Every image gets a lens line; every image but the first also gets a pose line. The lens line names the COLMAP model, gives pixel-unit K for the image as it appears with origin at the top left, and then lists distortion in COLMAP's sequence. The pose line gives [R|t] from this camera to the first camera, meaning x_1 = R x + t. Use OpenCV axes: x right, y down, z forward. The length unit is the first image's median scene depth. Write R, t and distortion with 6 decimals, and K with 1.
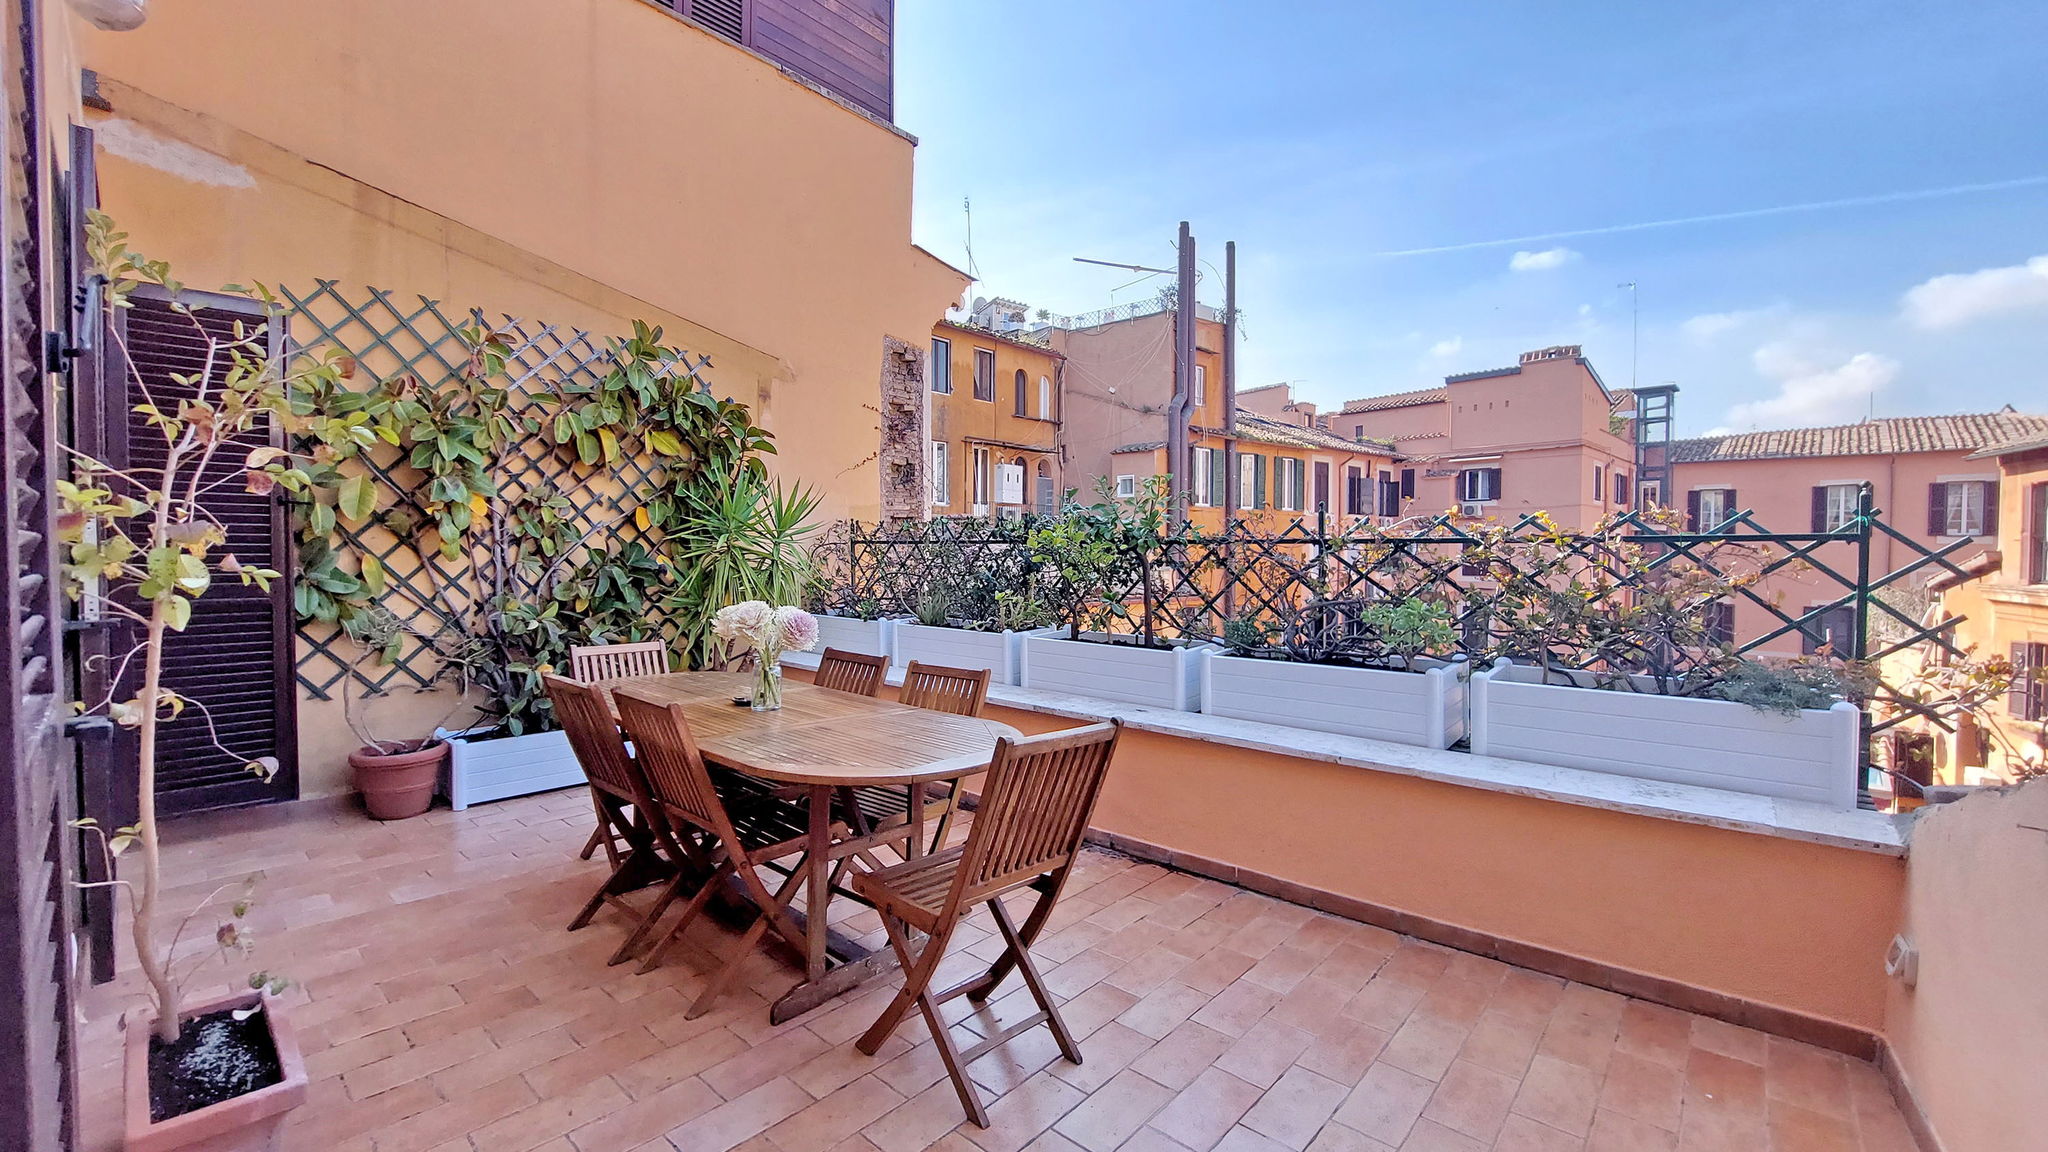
lens RADIAL K [[822.6, 0, 1022.5], [0, 822.6, 567.6], [0, 0, 1]] dist [0.001753, -0.009470]
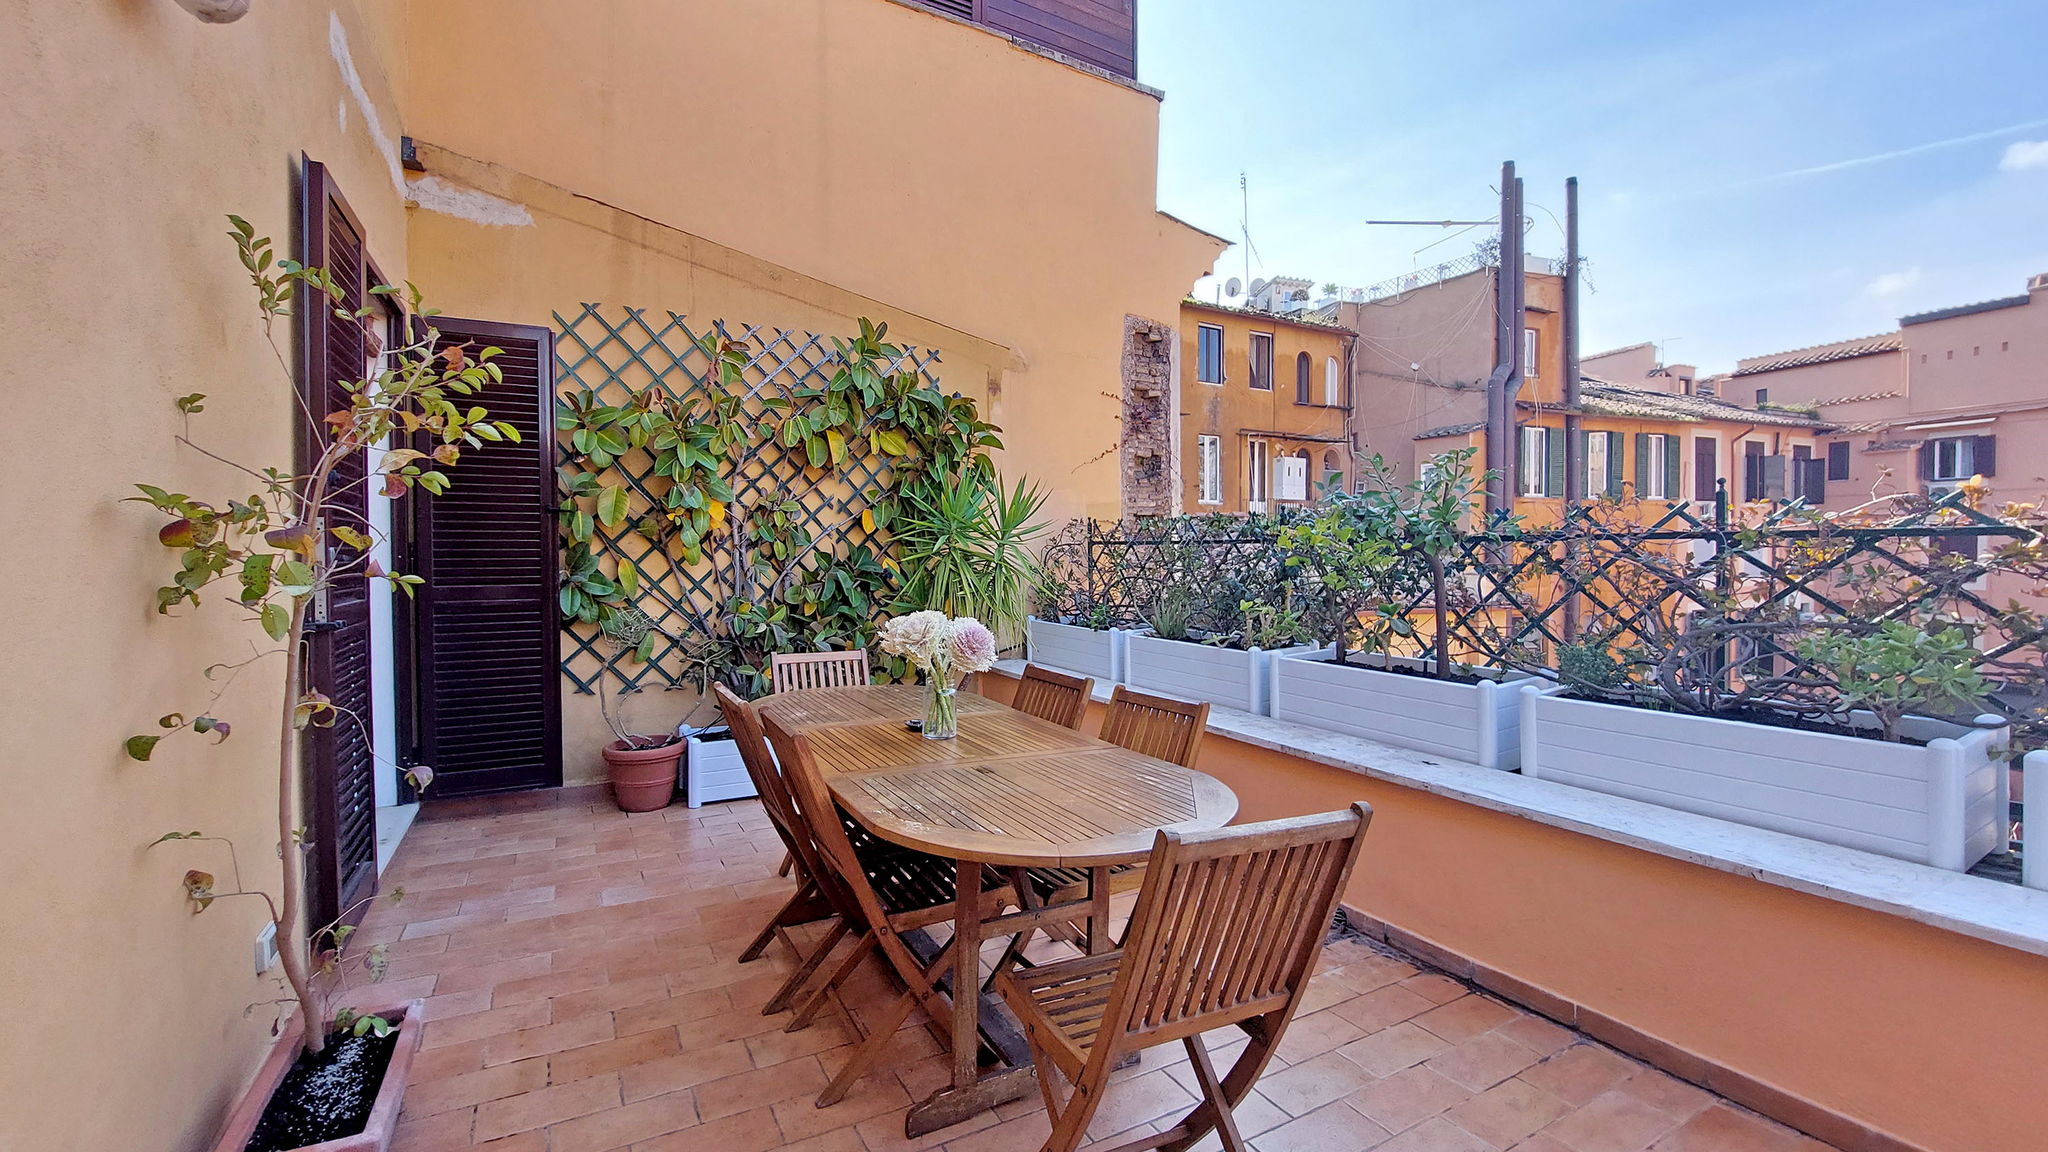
lens RADIAL K [[822.6, 0, 1022.5], [0, 822.6, 567.6], [0, 0, 1]] dist [0.001753, -0.009470]
pose [[0.941560, 0.000217, -0.336845, 0.043384], [-0.000834, 0.999998, -0.001687, -0.002913], [0.336844, 0.001869, 0.941558, 0.154837]]
